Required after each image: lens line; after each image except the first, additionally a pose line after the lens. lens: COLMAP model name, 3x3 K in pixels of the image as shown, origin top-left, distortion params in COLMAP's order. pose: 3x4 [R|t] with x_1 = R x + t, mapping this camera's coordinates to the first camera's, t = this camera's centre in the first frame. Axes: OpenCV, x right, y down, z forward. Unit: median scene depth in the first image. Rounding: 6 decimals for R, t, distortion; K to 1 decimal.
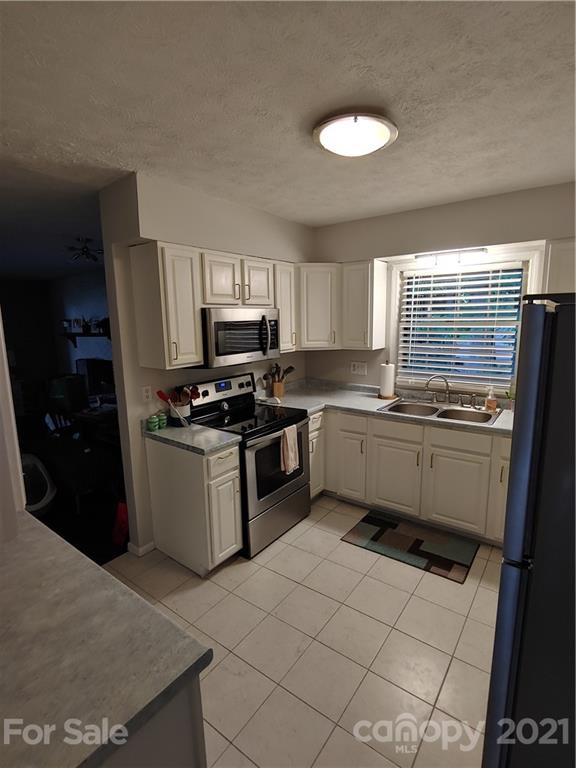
lens RADIAL K [[370.4, 0, 281.6], [0, 370.4, 382.2], [0, 0, 1]] dist [-0.003991, 0.000181]
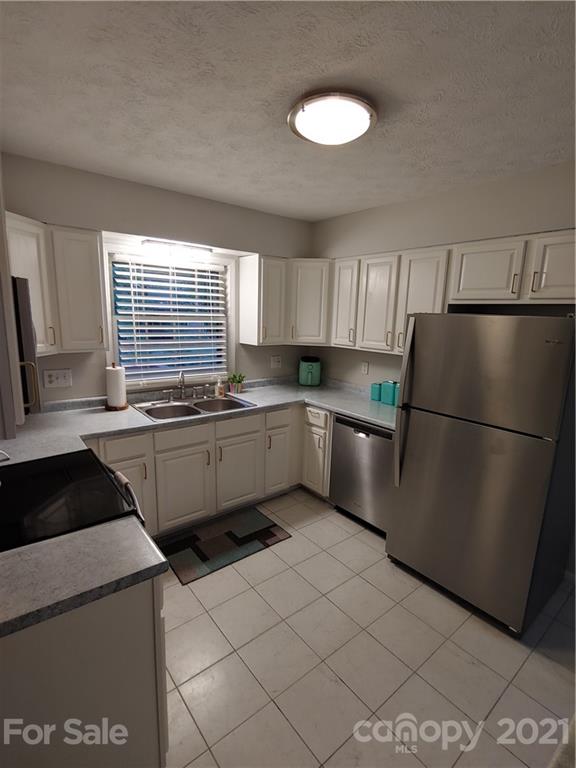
lens RADIAL K [[370.4, 0, 282.2], [0, 370.4, 384.2], [0, 0, 1]] dist [-0.003991, 0.000181]
pose [[0.266264, -0.158299, 0.950813, -0.458411], [0.130013, 0.983306, 0.127300, -0.079156], [-0.955092, 0.089723, 0.282400, 0.497787]]
